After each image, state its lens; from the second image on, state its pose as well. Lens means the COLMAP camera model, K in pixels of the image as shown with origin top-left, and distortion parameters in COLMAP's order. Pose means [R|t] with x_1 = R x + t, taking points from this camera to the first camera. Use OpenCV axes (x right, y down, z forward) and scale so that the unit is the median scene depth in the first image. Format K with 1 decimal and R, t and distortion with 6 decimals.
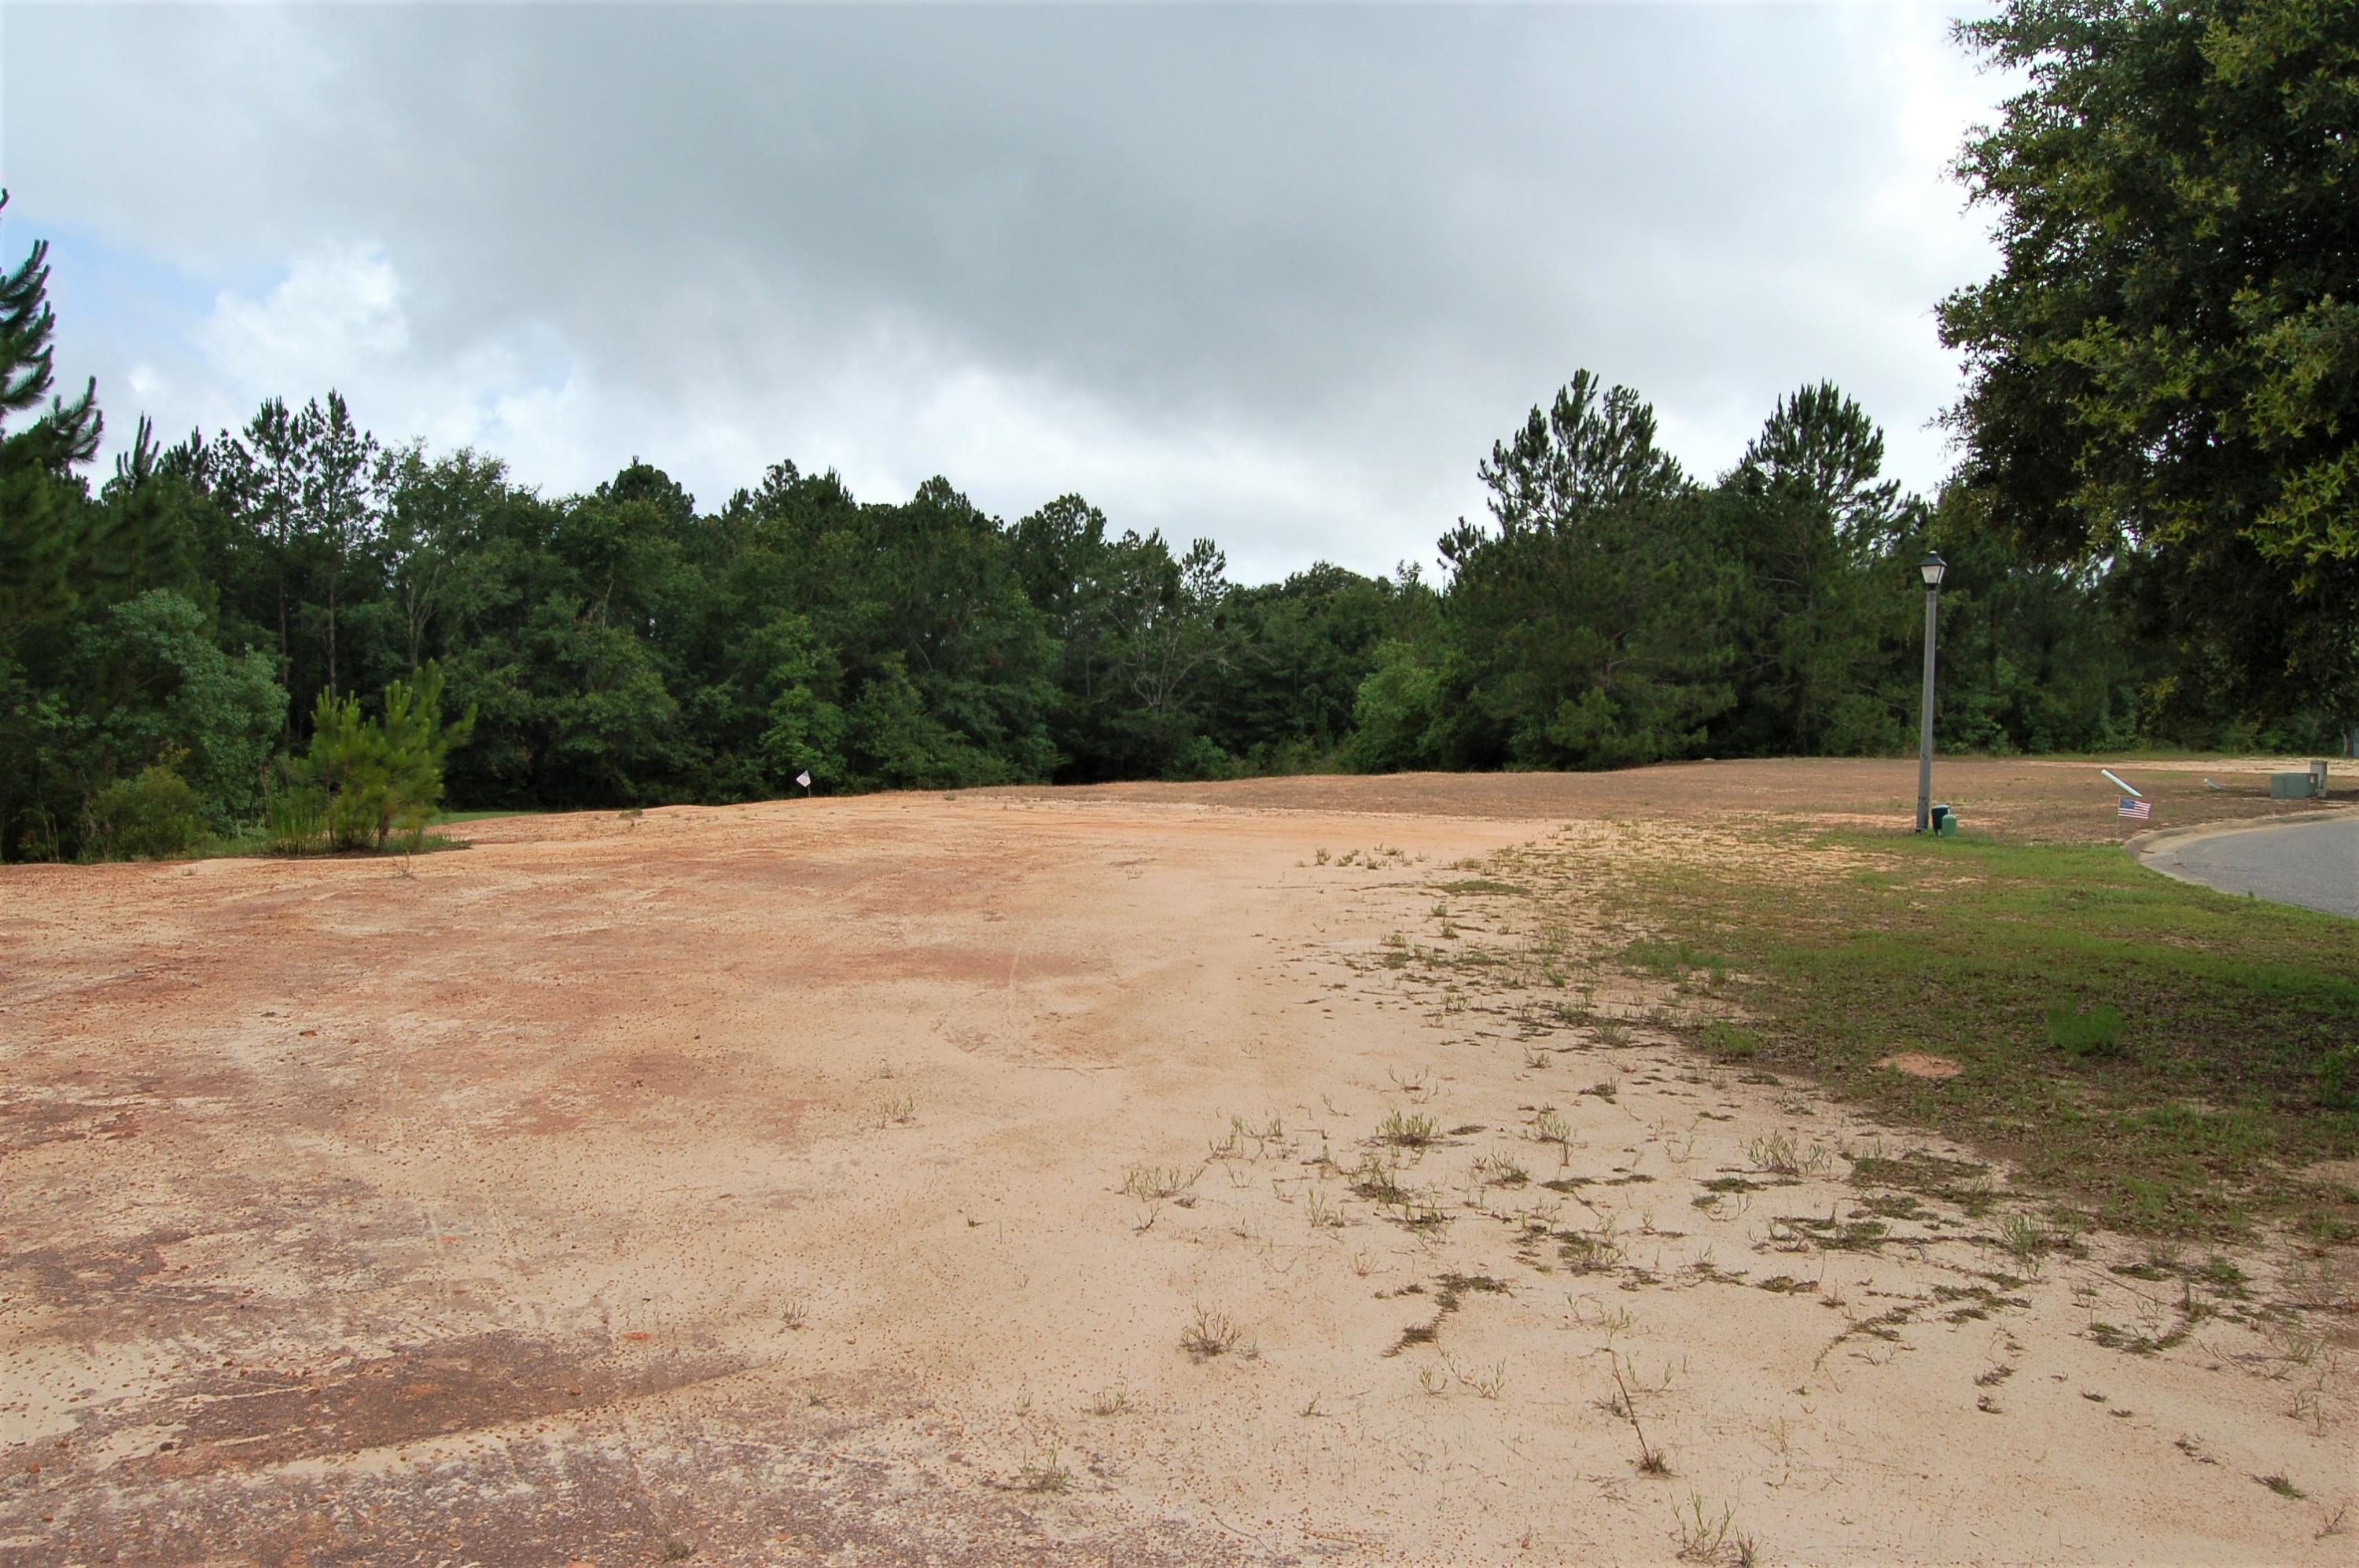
lens RADIAL K [[1879.6, 0, 1190.7], [0, 1879.6, 836.1], [0, 0, 1]] dist [-0.092391, 0.042694]
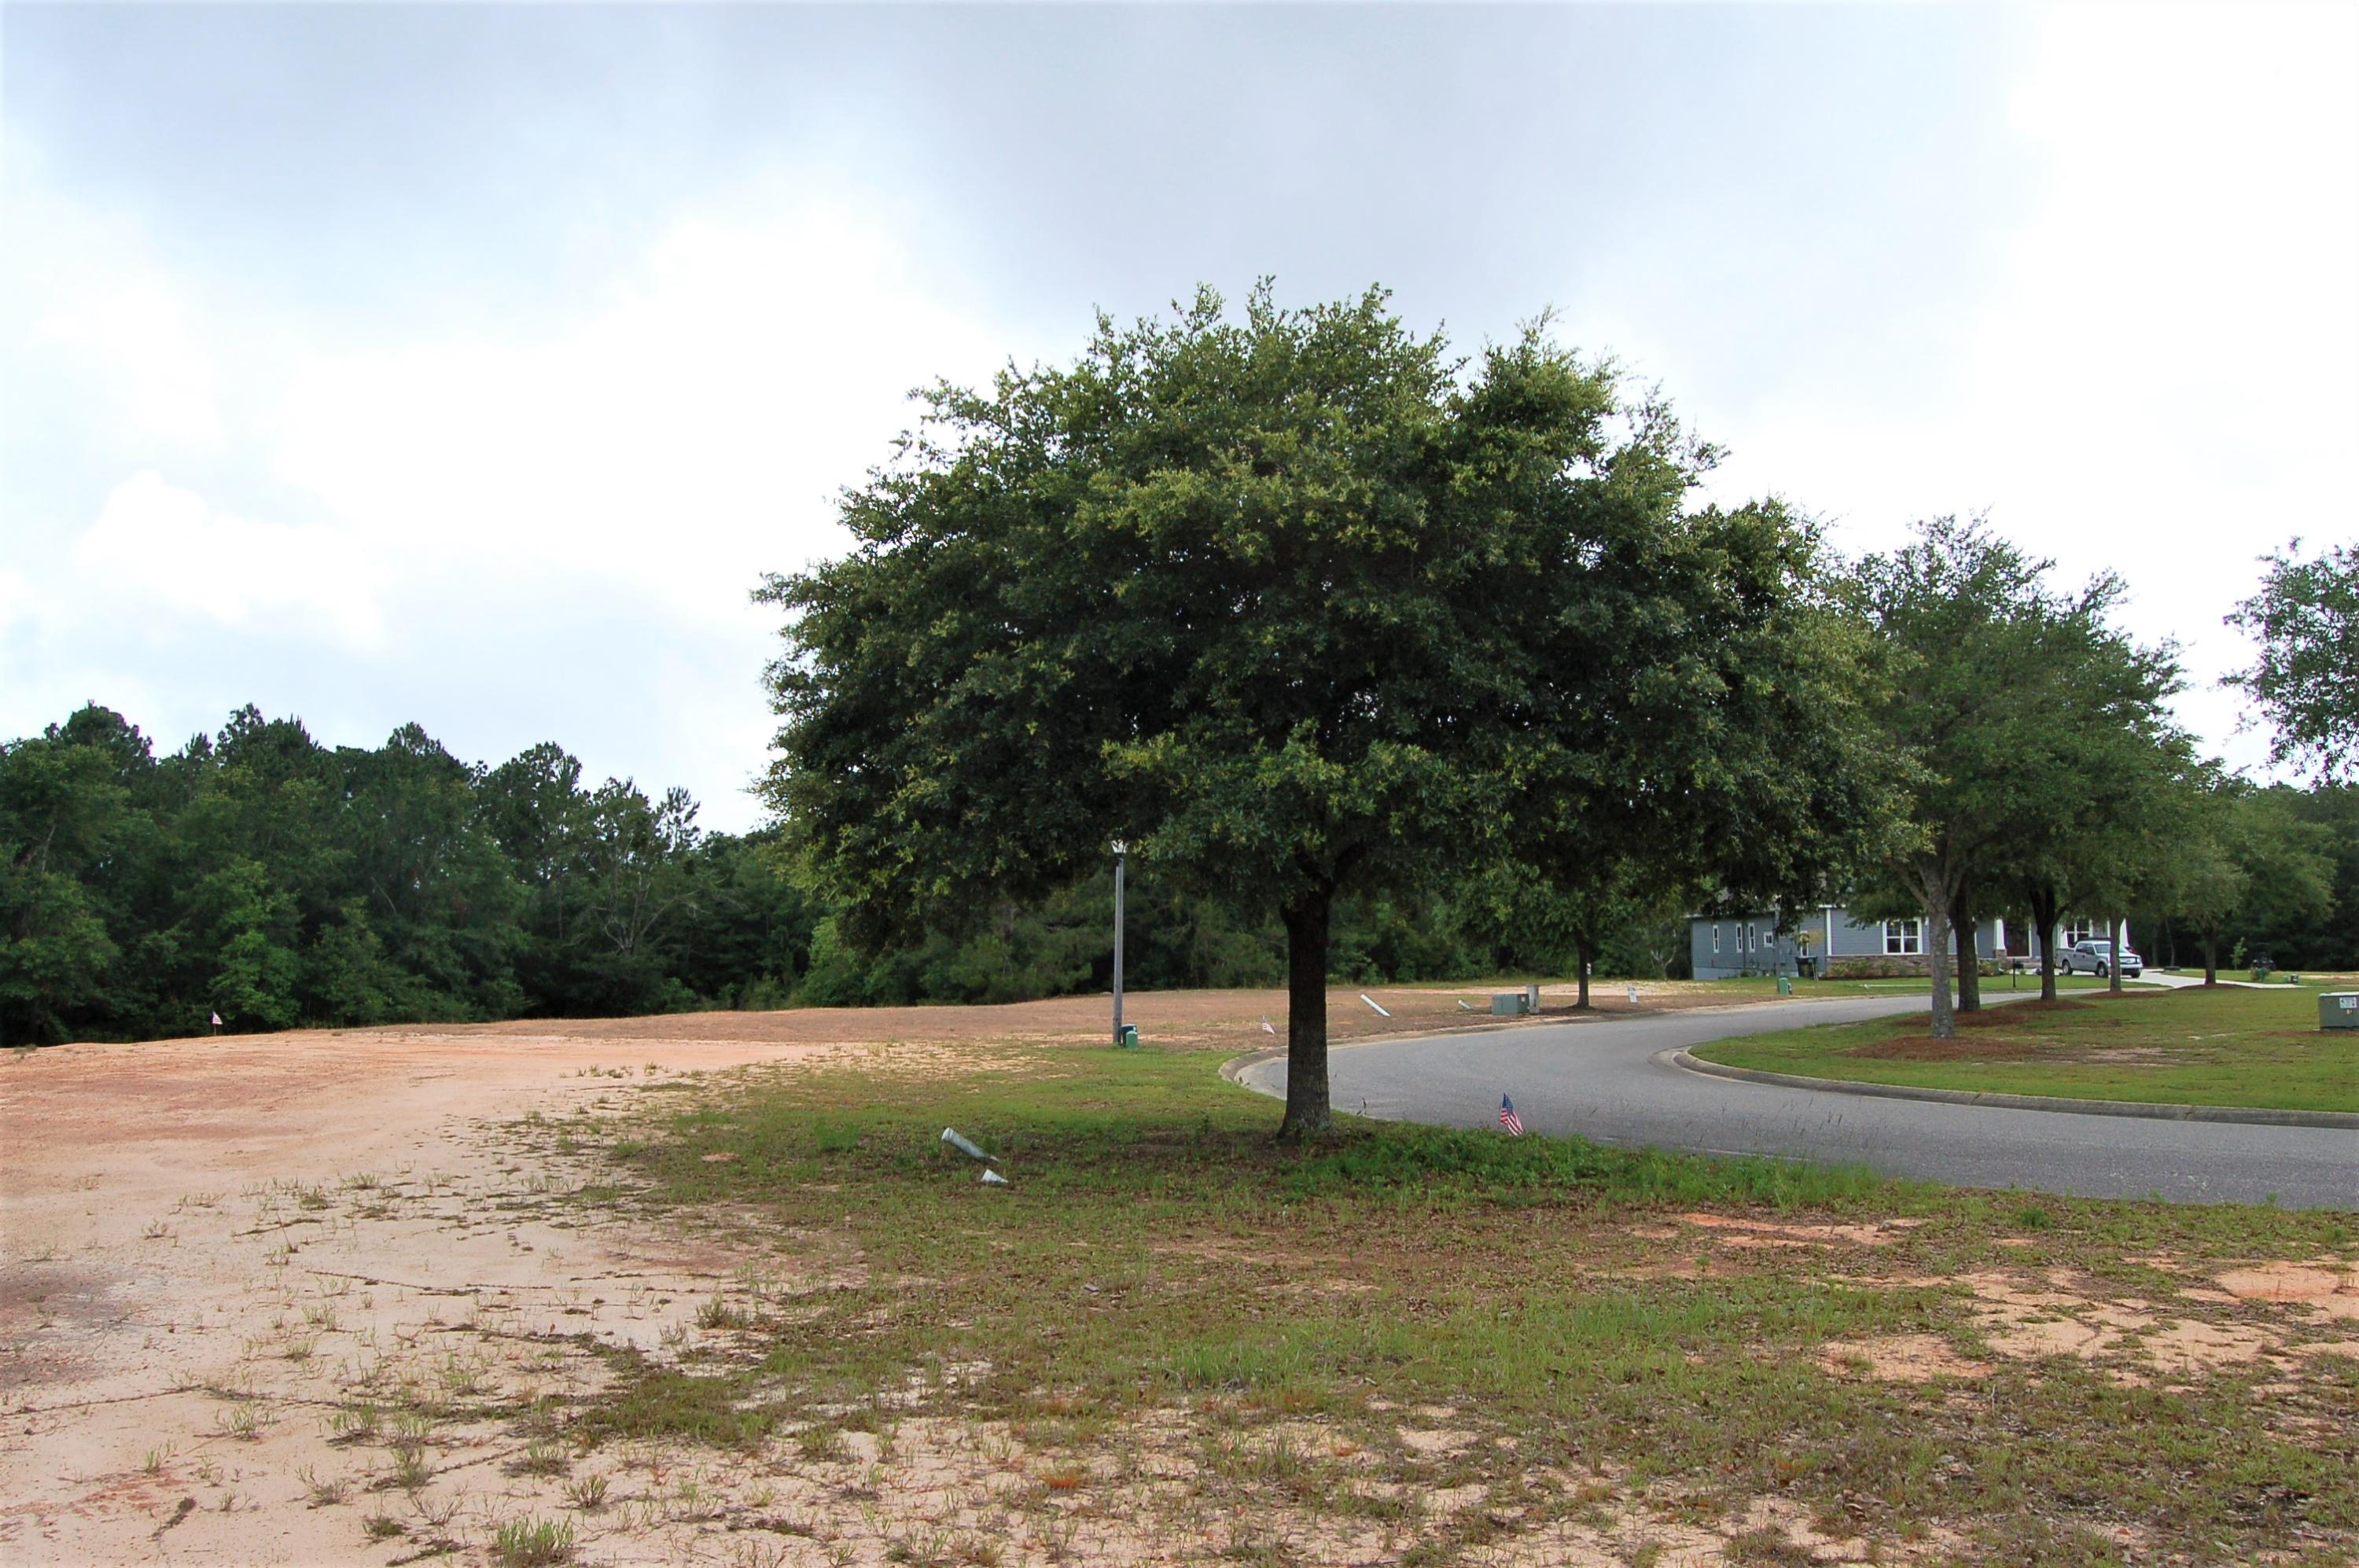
lens RADIAL K [[1879.6, 0, 1190.8], [0, 1879.6, 819.6], [0, 0, 1]] dist [-0.092391, 0.042694]
pose [[0.969114, 0.006900, 0.246515, 0.040899], [0.026590, 0.990857, -0.132268, 0.005331], [-0.245174, 0.134737, 0.960071, -0.093726]]
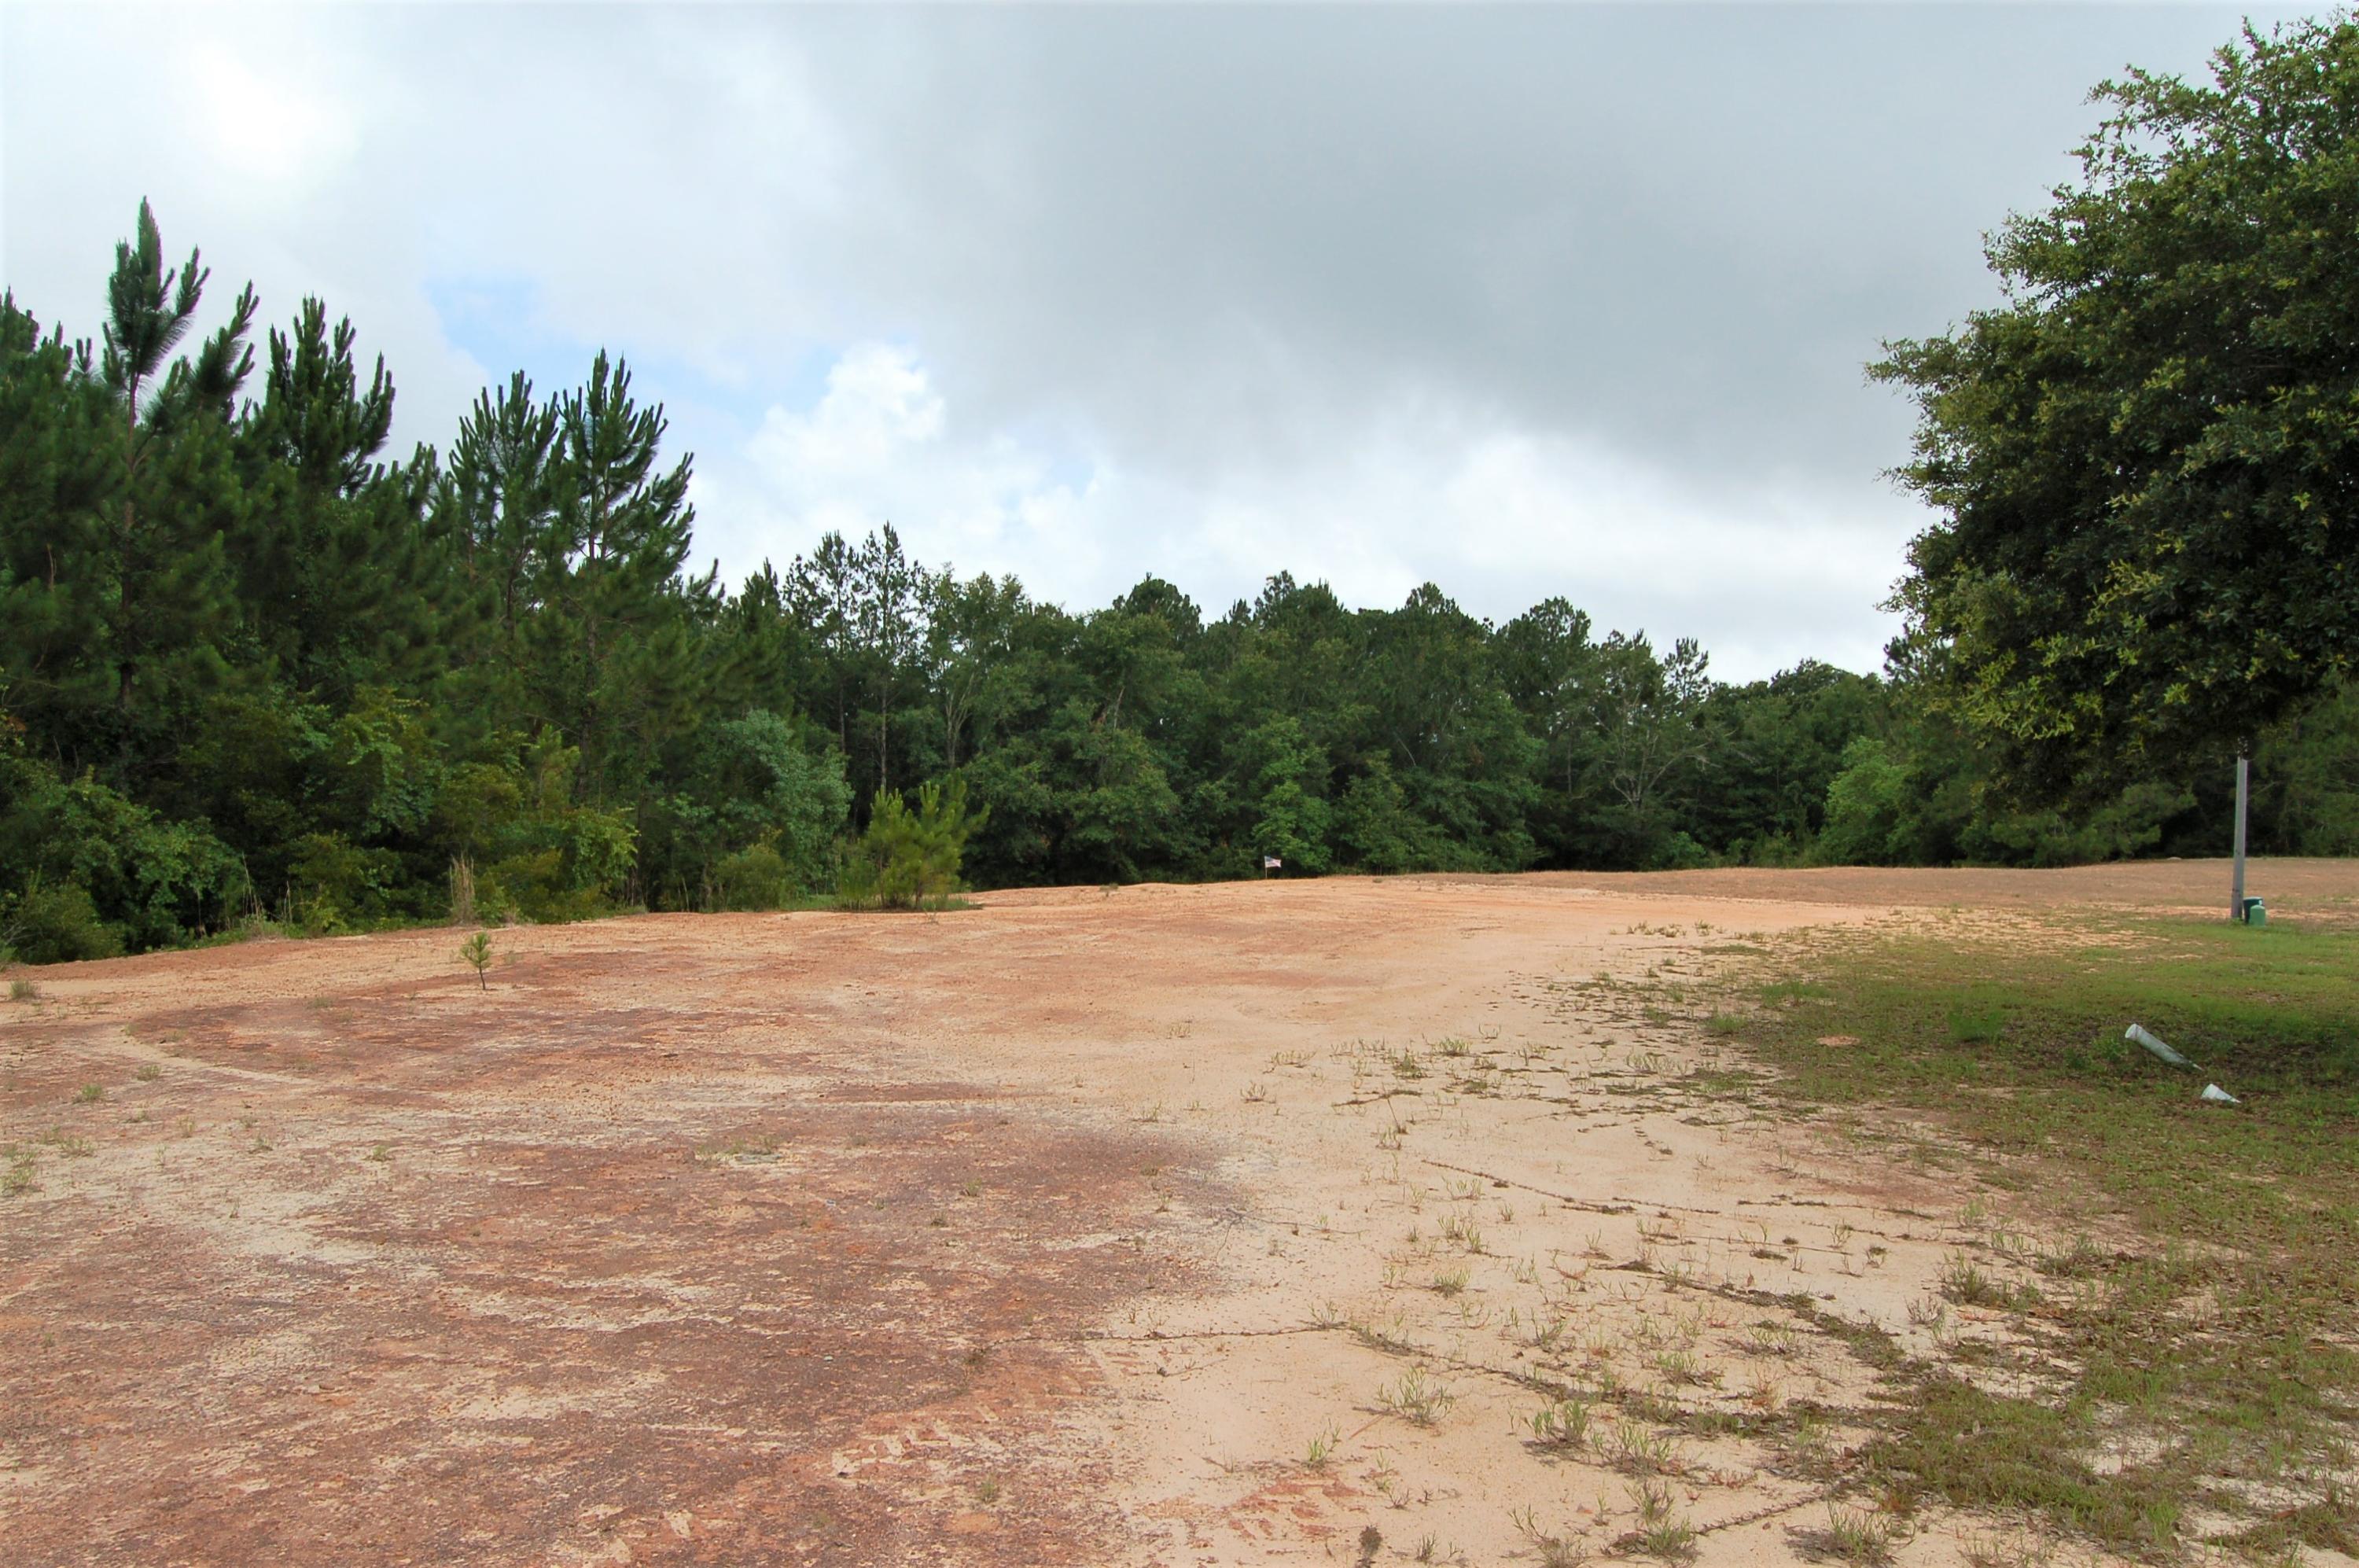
lens RADIAL K [[1879.6, 0, 1184.2], [0, 1879.6, 840.7], [0, 0, 1]] dist [-0.092391, 0.042694]
pose [[0.962621, 0.009528, -0.270685, 0.030223], [-0.022487, 0.998742, -0.044814, 0.004124], [0.269918, 0.049226, 0.961624, -0.067063]]
